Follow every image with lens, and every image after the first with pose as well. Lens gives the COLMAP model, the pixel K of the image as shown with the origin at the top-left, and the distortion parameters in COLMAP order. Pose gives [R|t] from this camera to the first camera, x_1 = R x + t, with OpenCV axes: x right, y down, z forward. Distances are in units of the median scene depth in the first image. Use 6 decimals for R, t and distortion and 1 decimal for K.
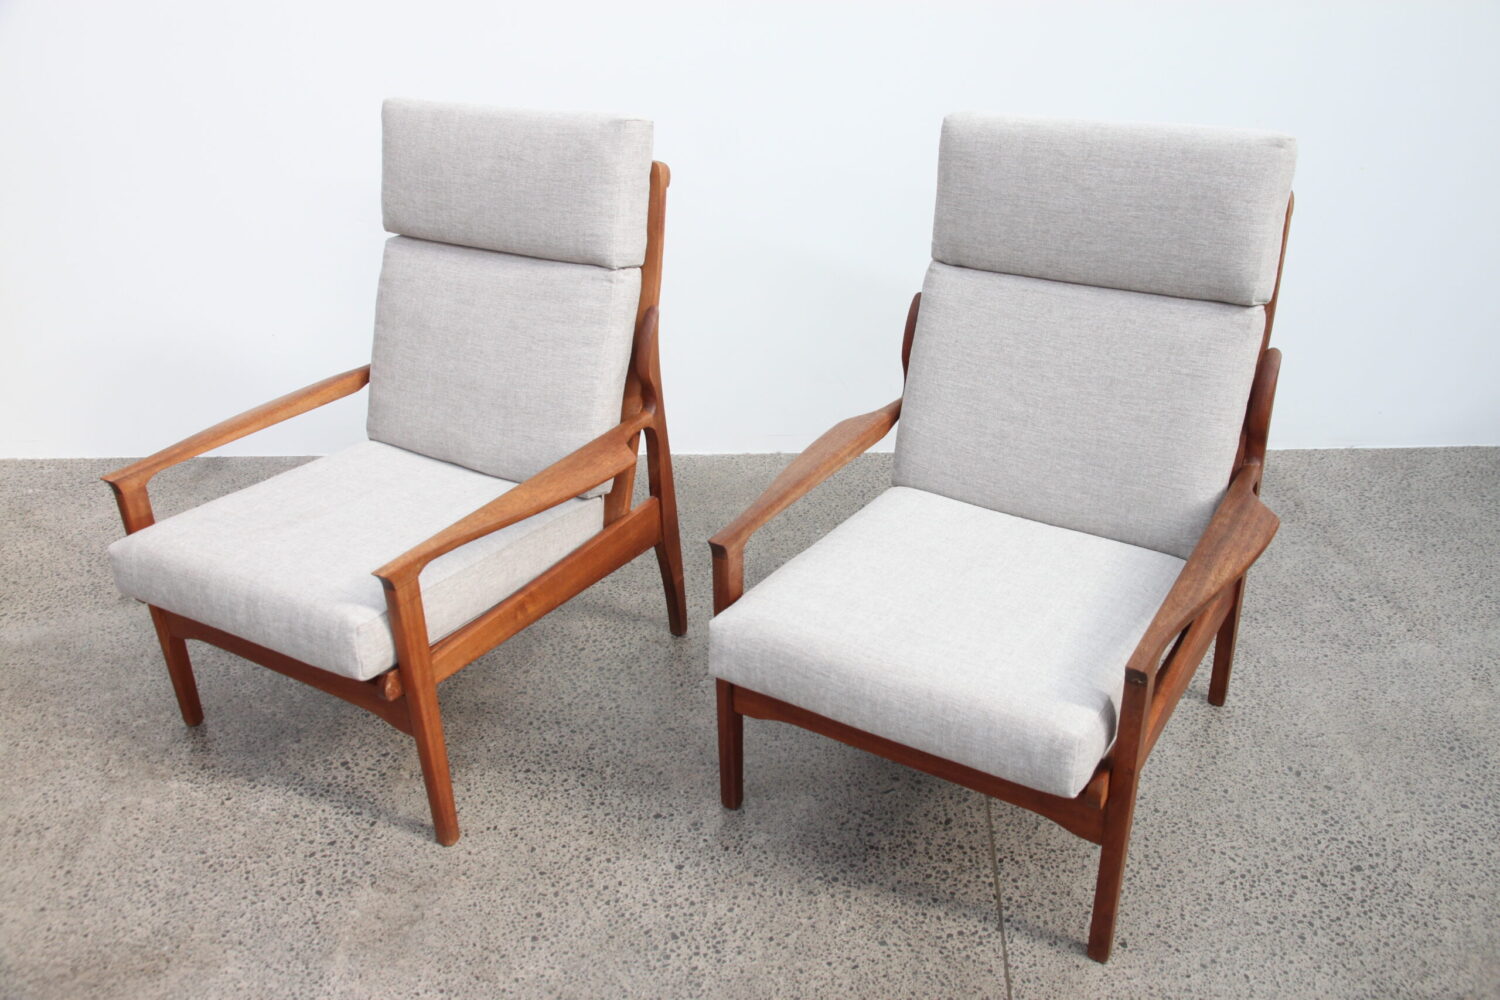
lens RADIAL K [[1290.5, 0, 747.6], [0, 1290.5, 499.5], [0, 0, 1]] dist [-0.016698, -0.017705]
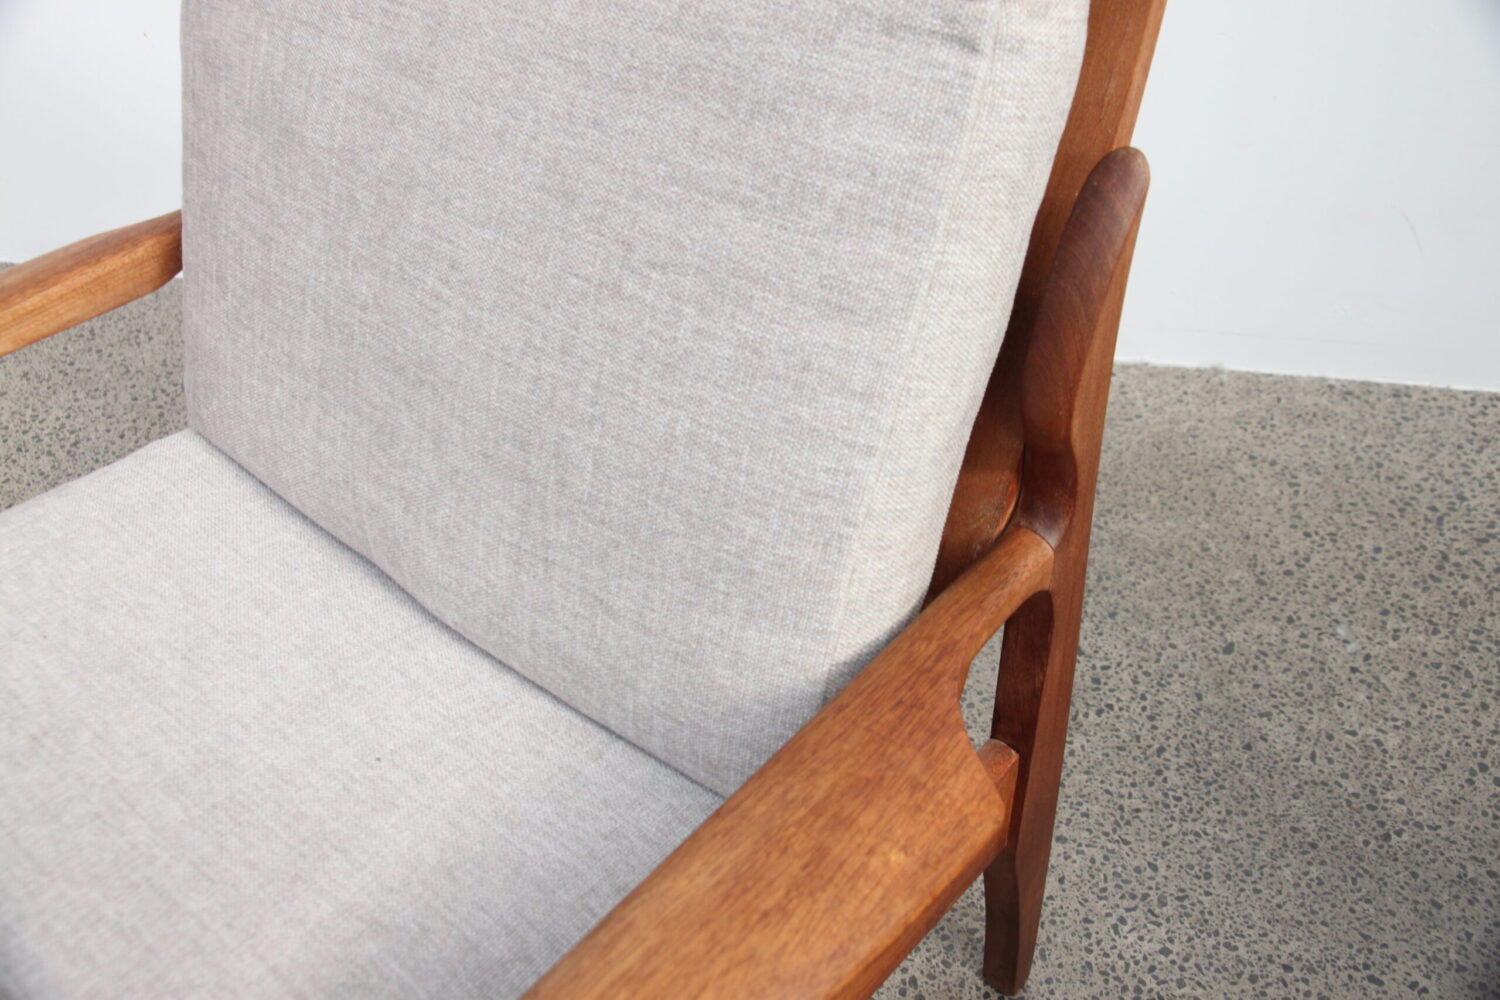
lens RADIAL K [[1388.9, 0, 738.9], [0, 1388.9, 493.9], [0, 0, 1]] dist [-0.008043, 0.000000]
pose [[0.985812, 0.099888, -0.134895, -0.102076], [-0.064894, 0.967971, 0.242530, -0.145343], [0.154800, -0.230335, 0.960720, 0.722389]]
